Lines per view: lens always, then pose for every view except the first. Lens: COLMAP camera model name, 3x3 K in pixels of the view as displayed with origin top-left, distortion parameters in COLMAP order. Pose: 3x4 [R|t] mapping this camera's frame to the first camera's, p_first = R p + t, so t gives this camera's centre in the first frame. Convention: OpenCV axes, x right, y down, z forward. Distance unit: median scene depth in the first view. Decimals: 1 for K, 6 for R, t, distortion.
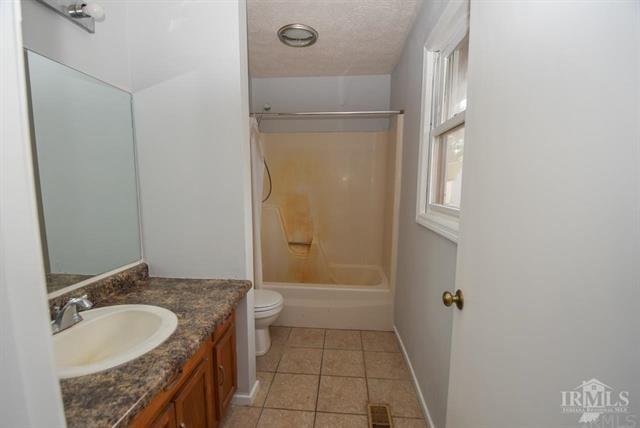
lens RADIAL K [[280.1, 0, 317.8], [0, 280.1, 216.8], [0, 0, 1]] dist [0.007585, -0.019323]
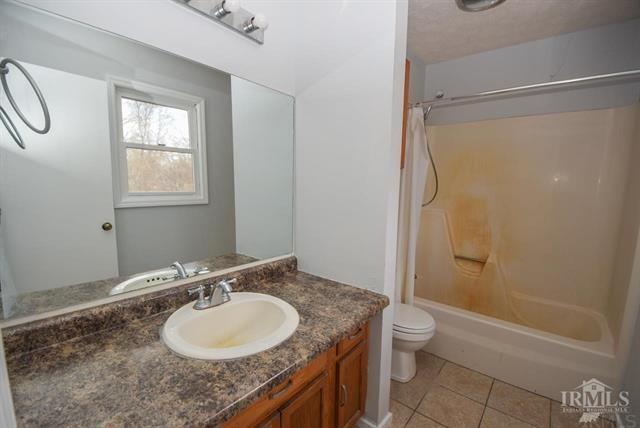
lens RADIAL K [[280.1, 0, 317.8], [0, 280.1, 216.8], [0, 0, 1]] dist [0.007585, -0.019323]
pose [[0.821895, 0.076970, -0.564416, 0.047108], [-0.079458, 0.996633, 0.020207, -0.014423], [0.564071, 0.028239, 0.825243, 0.186947]]
